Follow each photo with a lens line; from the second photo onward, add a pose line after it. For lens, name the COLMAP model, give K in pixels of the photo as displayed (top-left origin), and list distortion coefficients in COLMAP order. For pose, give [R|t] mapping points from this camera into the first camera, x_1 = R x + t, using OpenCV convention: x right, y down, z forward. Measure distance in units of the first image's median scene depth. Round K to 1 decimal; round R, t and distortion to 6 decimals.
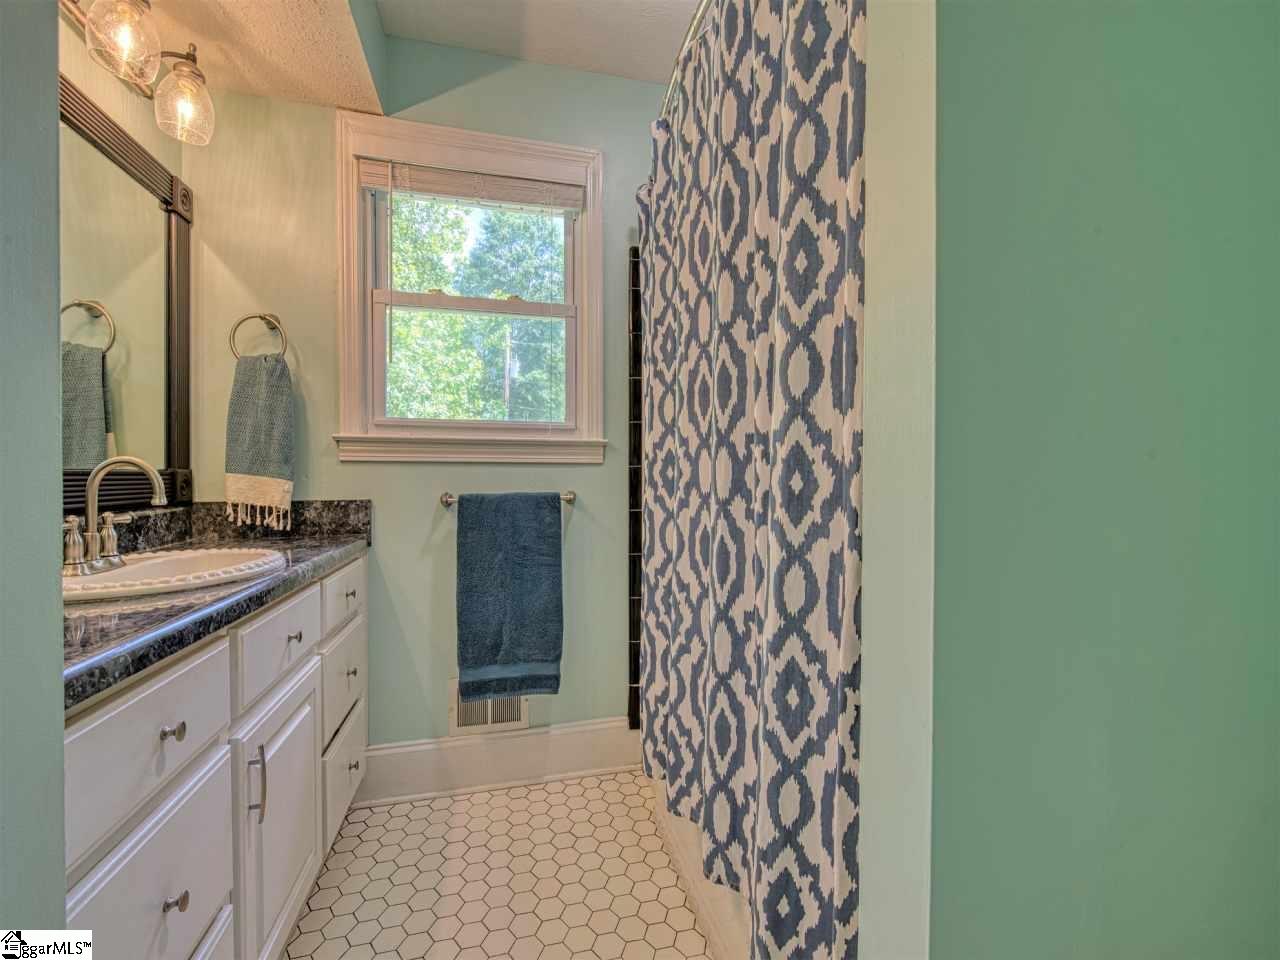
lens RADIAL K [[550.9, 0, 643.9], [0, 550.9, 484.5], [0, 0, 1]] dist [0.001946, -0.001827]
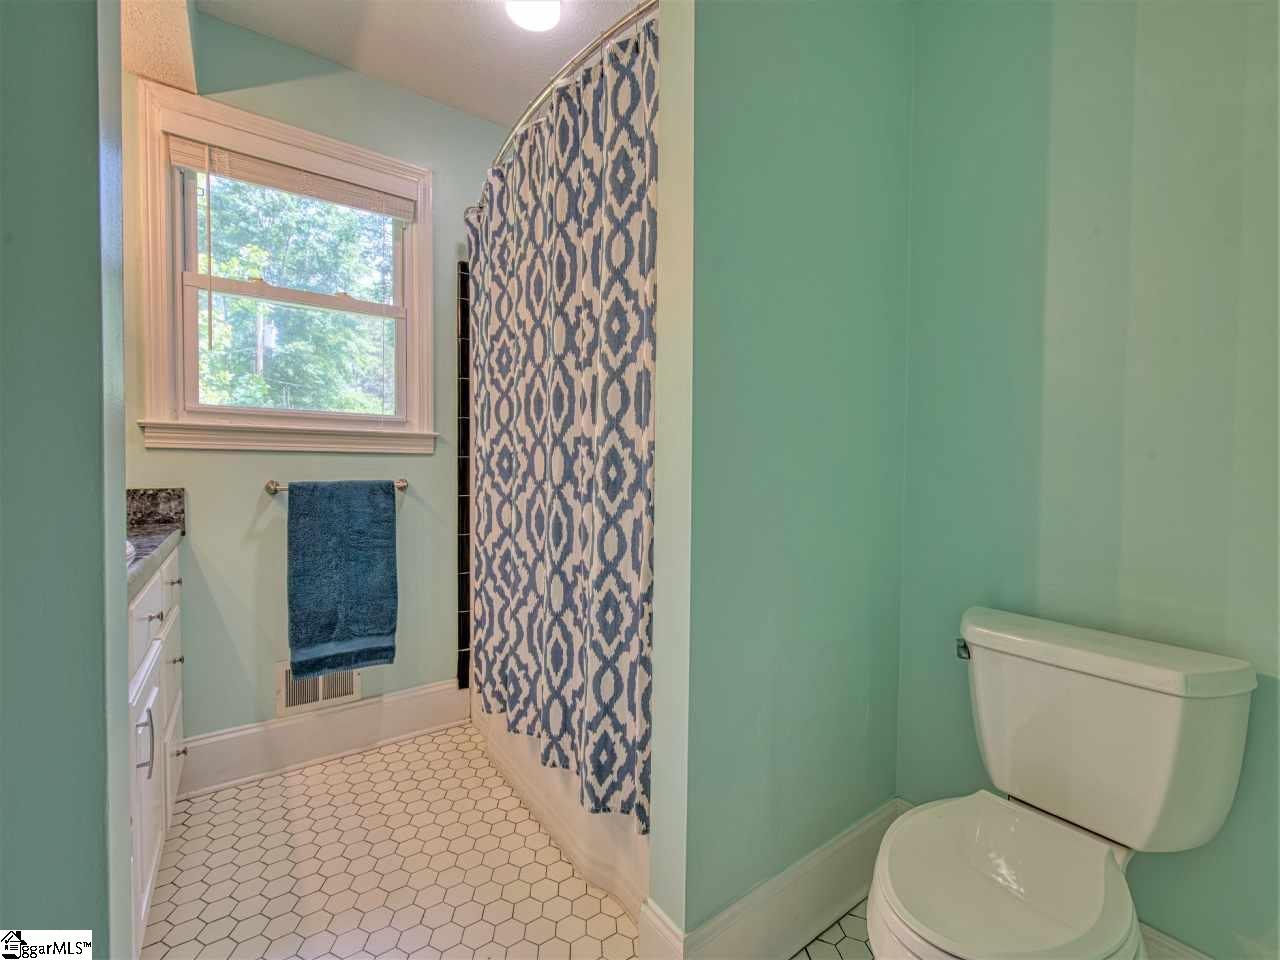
lens RADIAL K [[550.9, 0, 640.6], [0, 550.9, 479.2], [0, 0, 1]] dist [0.001946, -0.001827]
pose [[0.933499, -0.001636, 0.358577, -0.127200], [-0.002795, 0.999926, 0.011837, -0.002874], [-0.358570, -0.012052, 0.933425, -0.286772]]
